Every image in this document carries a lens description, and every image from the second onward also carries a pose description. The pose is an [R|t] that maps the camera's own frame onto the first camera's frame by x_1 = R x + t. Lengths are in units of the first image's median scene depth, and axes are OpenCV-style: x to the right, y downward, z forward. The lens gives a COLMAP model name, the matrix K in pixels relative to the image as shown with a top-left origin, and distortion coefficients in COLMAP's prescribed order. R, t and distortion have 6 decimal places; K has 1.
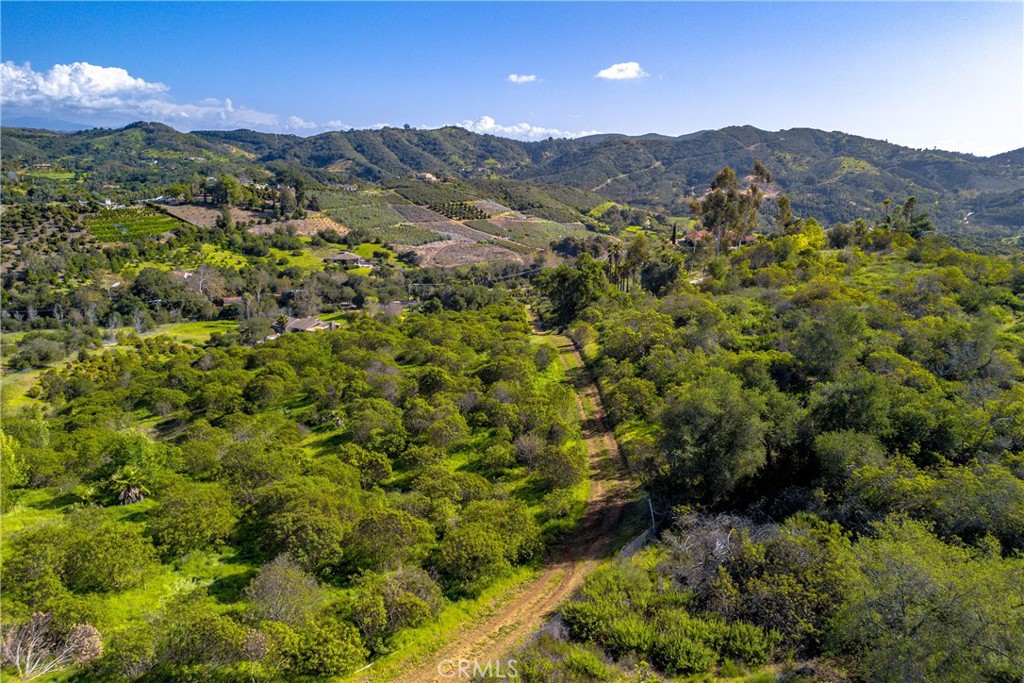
lens RADIAL K [[794.2, 0, 512.0], [0, 794.2, 341.5], [0, 0, 1]] dist [0.063601, -0.057904]
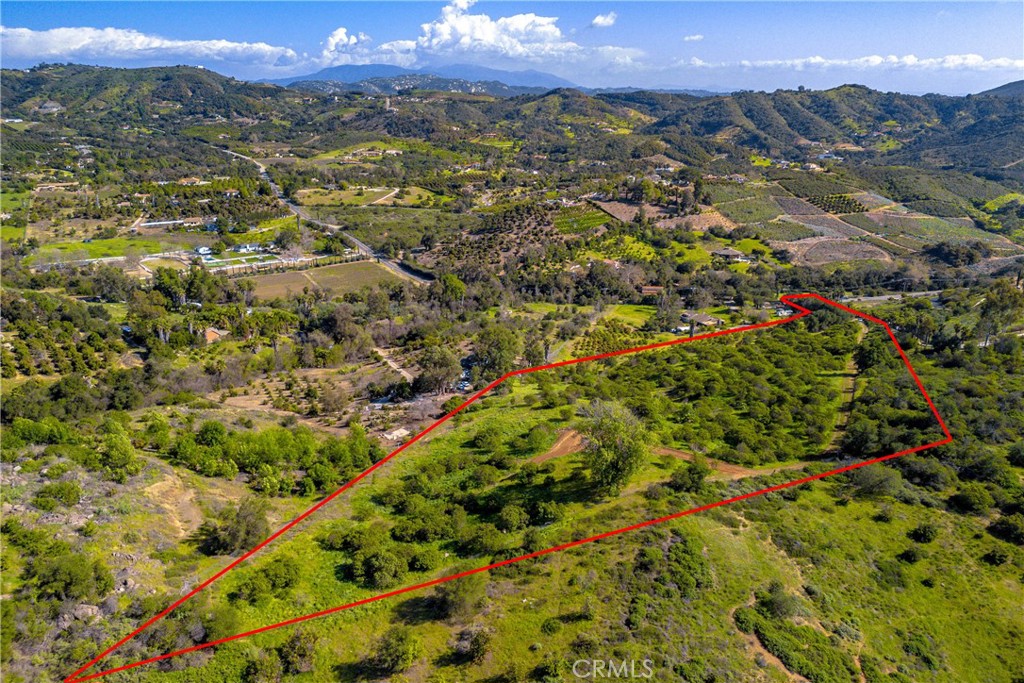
lens RADIAL K [[794.2, 0, 512.0], [0, 794.2, 341.5], [0, 0, 1]] dist [0.063601, -0.057904]
pose [[0.897679, 0.143050, -0.416785, 0.025946], [-0.114446, 0.989069, 0.092976, -0.042286], [0.425529, -0.035764, 0.904238, -0.266107]]
